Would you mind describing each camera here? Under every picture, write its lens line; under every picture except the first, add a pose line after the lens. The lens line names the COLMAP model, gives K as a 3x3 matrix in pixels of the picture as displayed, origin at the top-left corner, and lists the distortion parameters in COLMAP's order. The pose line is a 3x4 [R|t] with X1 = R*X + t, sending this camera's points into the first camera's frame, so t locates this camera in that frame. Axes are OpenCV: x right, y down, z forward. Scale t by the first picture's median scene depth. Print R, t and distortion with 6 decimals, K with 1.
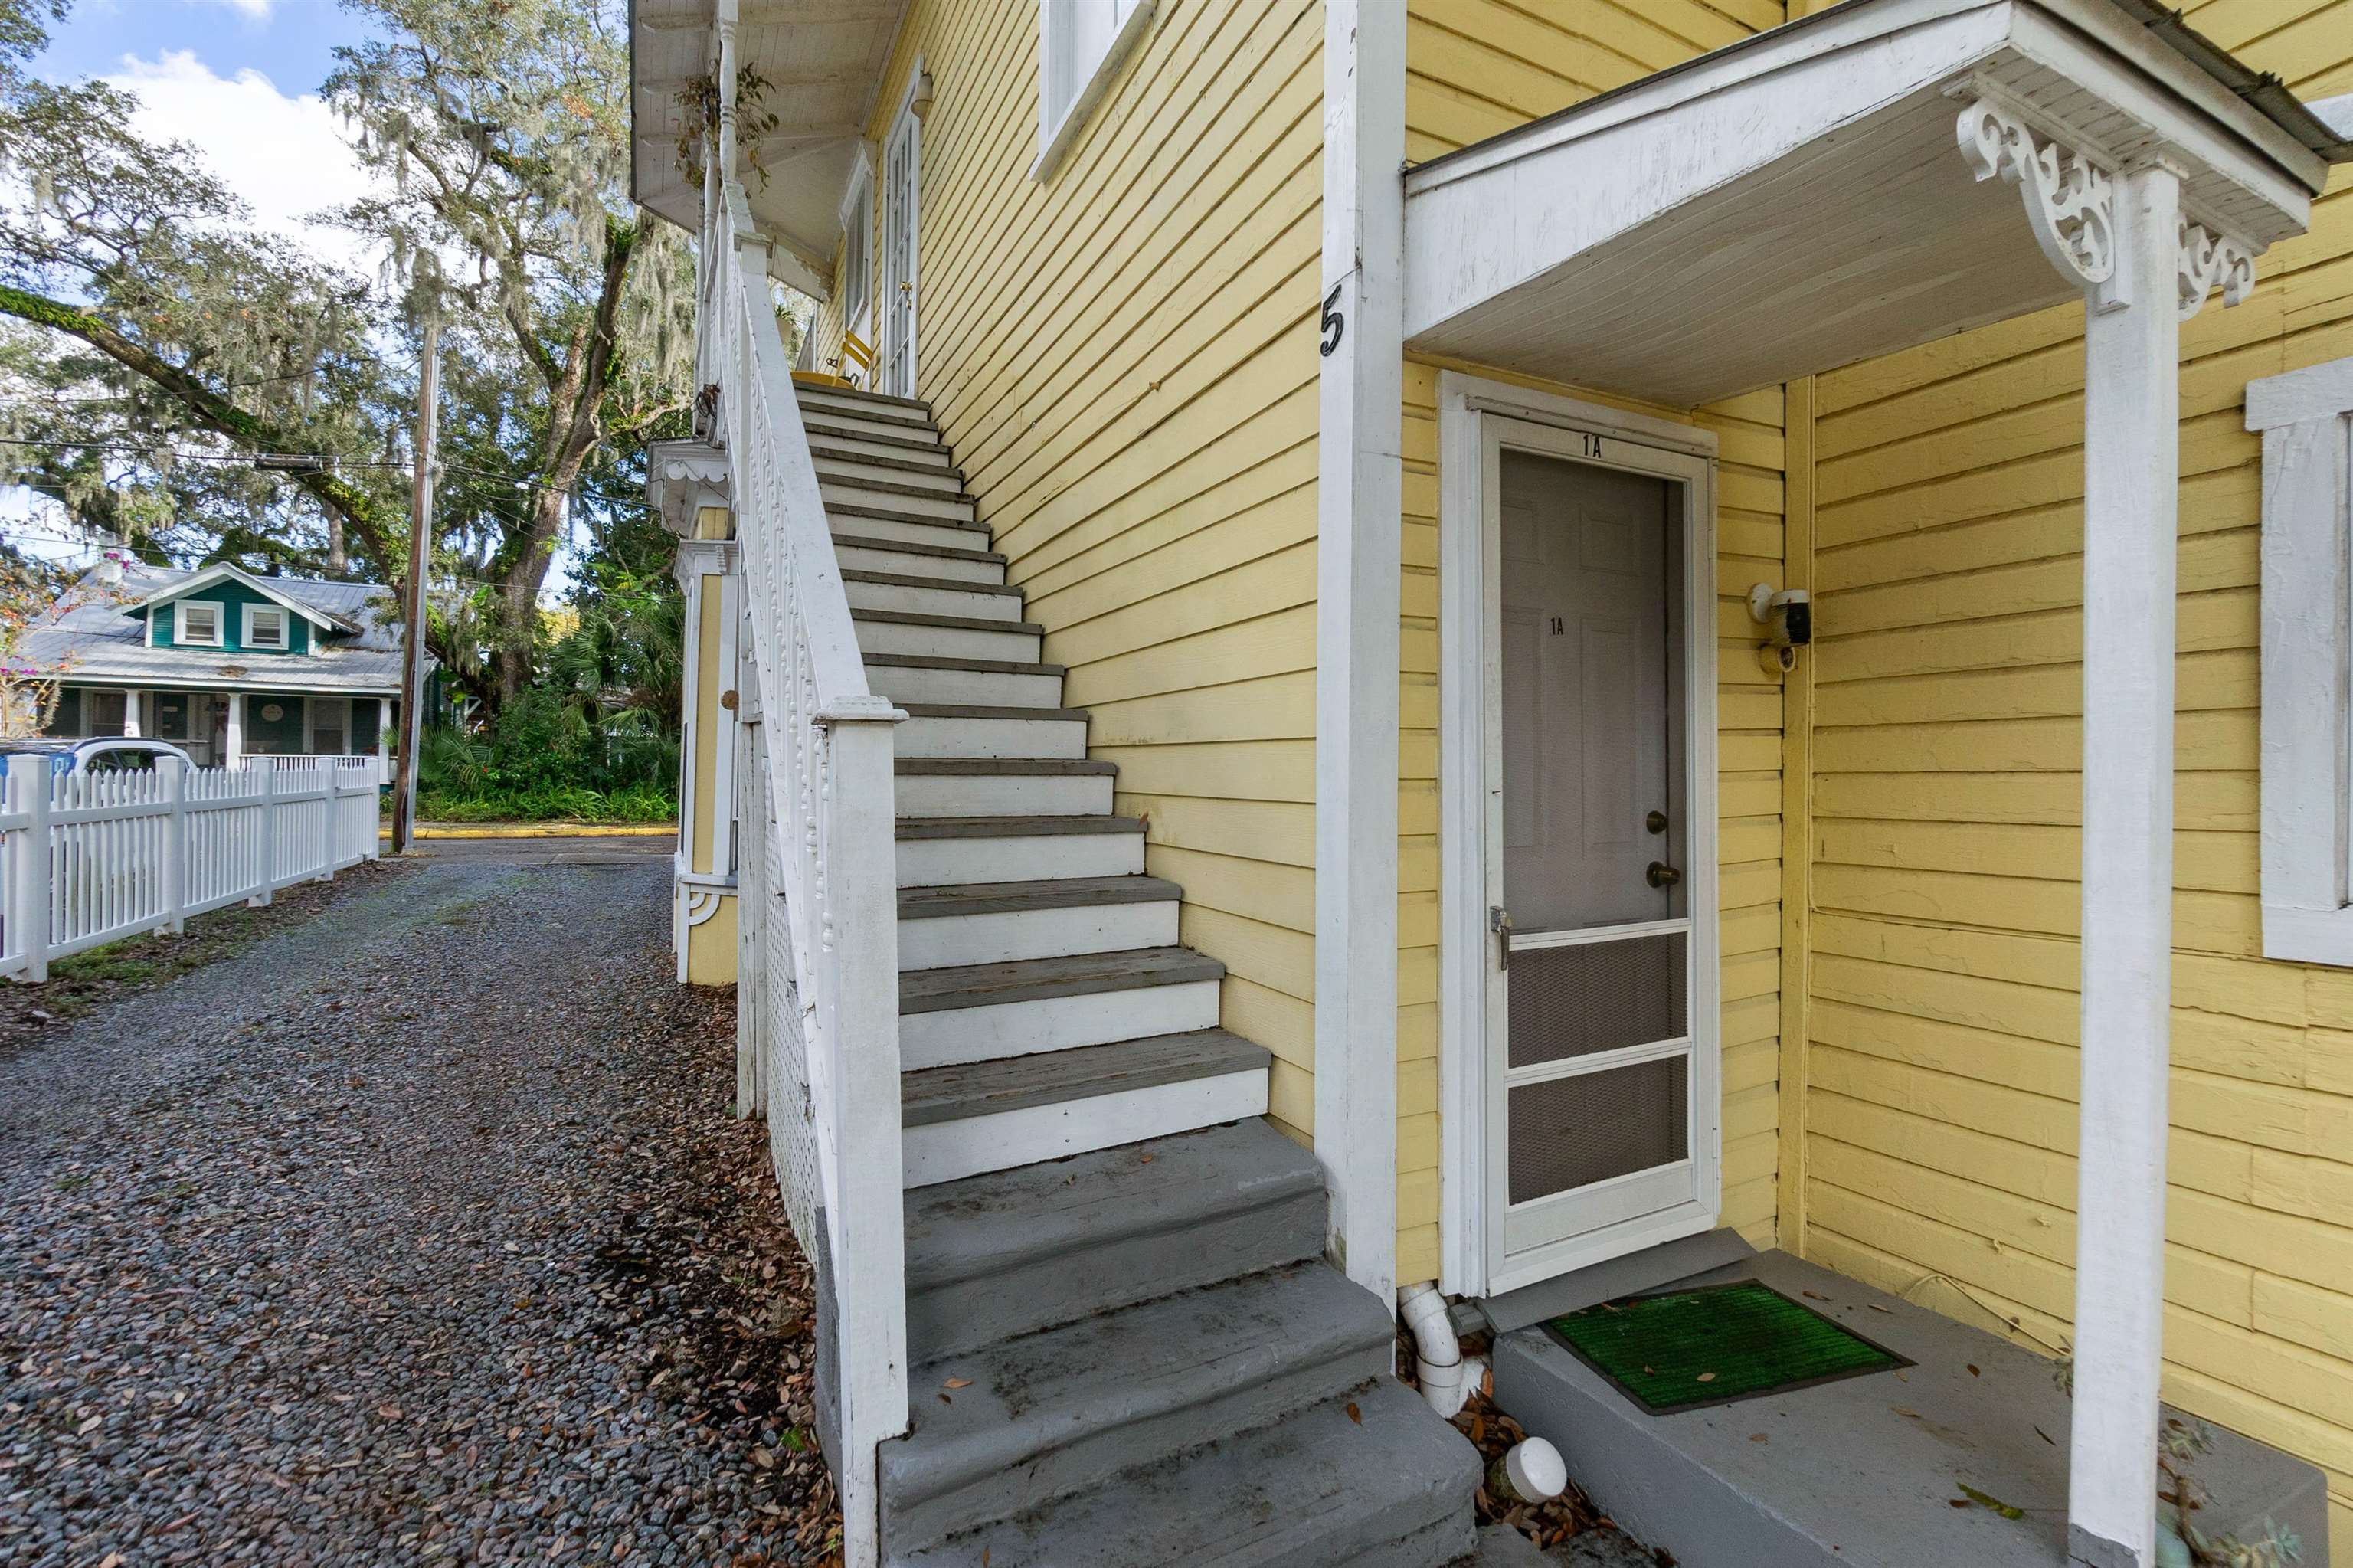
lens RADIAL K [[1016.8, 0, 1166.0], [0, 1016.8, 777.1], [0, 0, 1]] dist [0.000628, 0.000079]
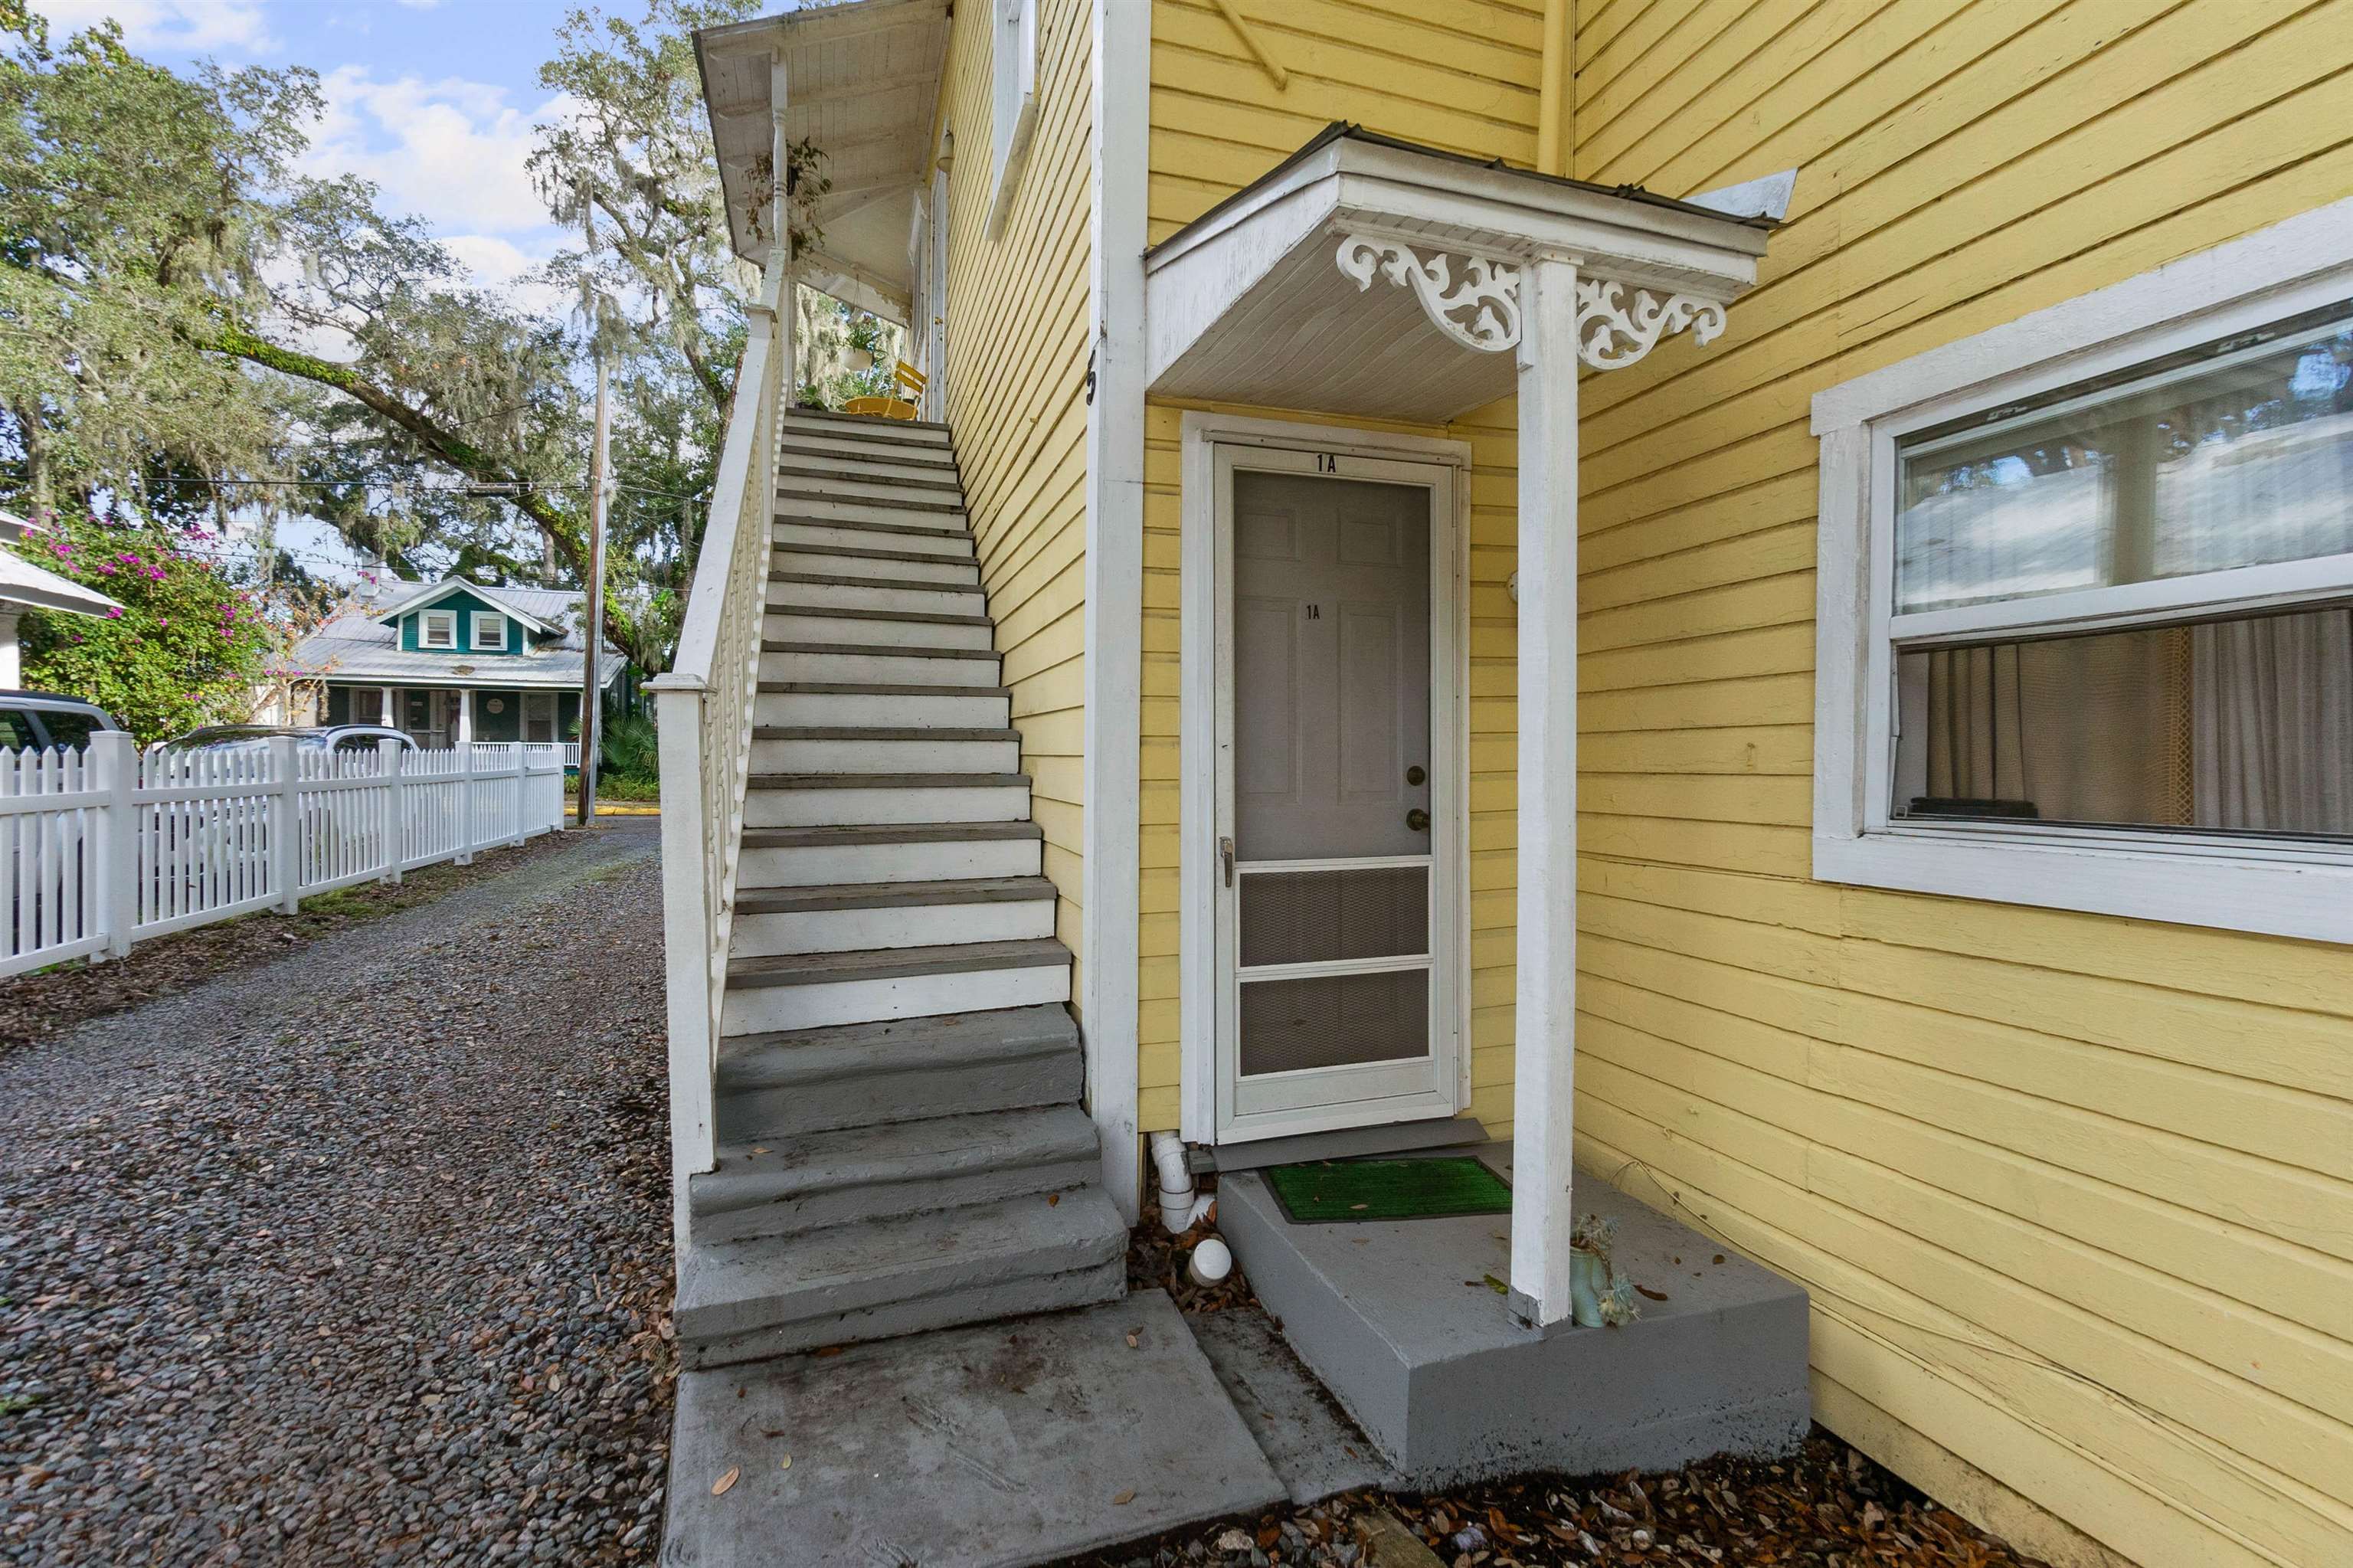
lens RADIAL K [[1016.8, 0, 1163.7], [0, 1016.8, 781.1], [0, 0, 1]] dist [0.000628, 0.000079]
pose [[0.988672, 0.002463, -0.150073, 0.379332], [-0.000101, 0.999876, 0.015749, 0.032560], [0.150093, -0.015556, 0.988550, -0.220344]]
